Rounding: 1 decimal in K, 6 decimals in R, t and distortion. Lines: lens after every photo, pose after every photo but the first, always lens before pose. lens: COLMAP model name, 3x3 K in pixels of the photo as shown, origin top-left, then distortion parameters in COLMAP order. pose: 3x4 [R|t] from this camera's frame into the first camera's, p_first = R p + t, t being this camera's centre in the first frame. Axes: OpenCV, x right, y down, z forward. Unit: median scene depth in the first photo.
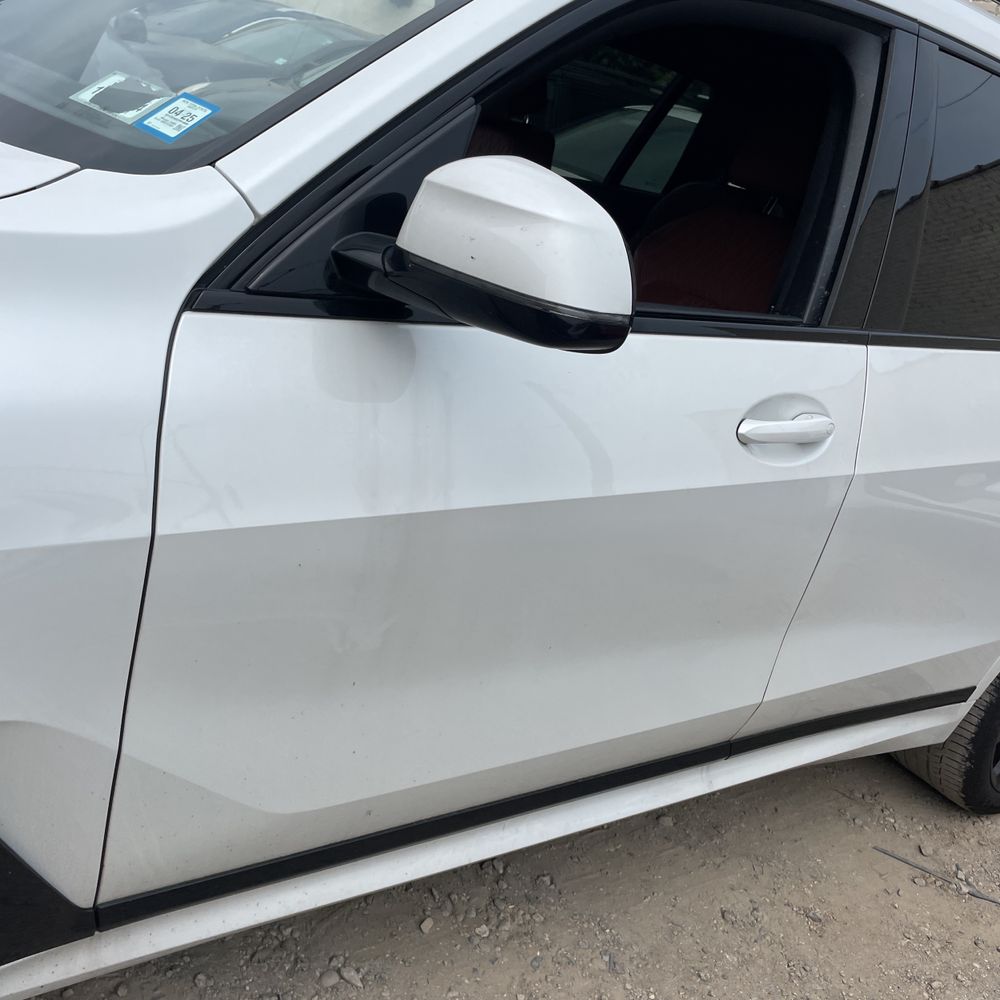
lens RADIAL K [[1003.1, 0, 493.3], [0, 1003.1, 485.4], [0, 0, 1]] dist [0.092746, -0.129851]
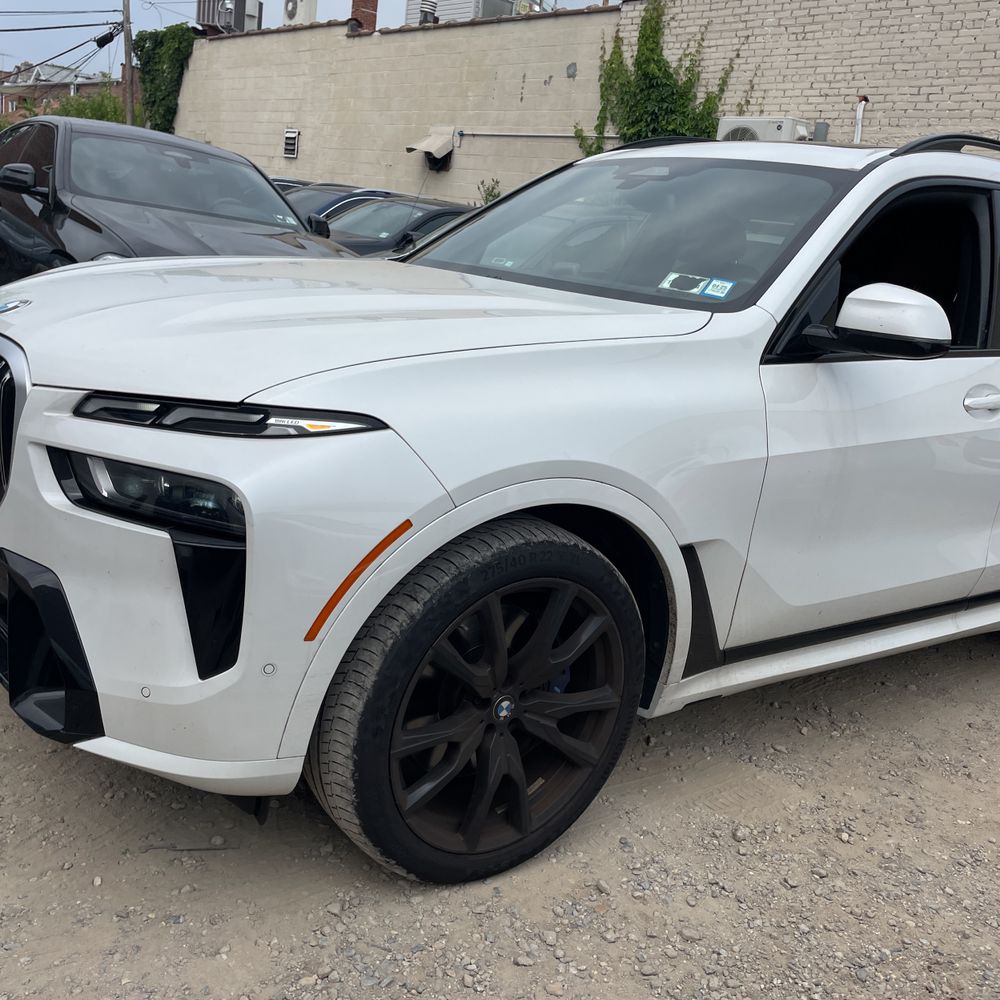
lens RADIAL K [[1013.6, 0, 484.7], [0, 1013.6, 490.4], [0, 0, 1]] dist [0.090124, -0.108355]
pose [[0.991053, -0.133145, -0.009349, -0.573848], [0.131118, 0.984279, -0.118337, 0.190192], [0.024958, 0.116053, 0.992929, -0.817726]]
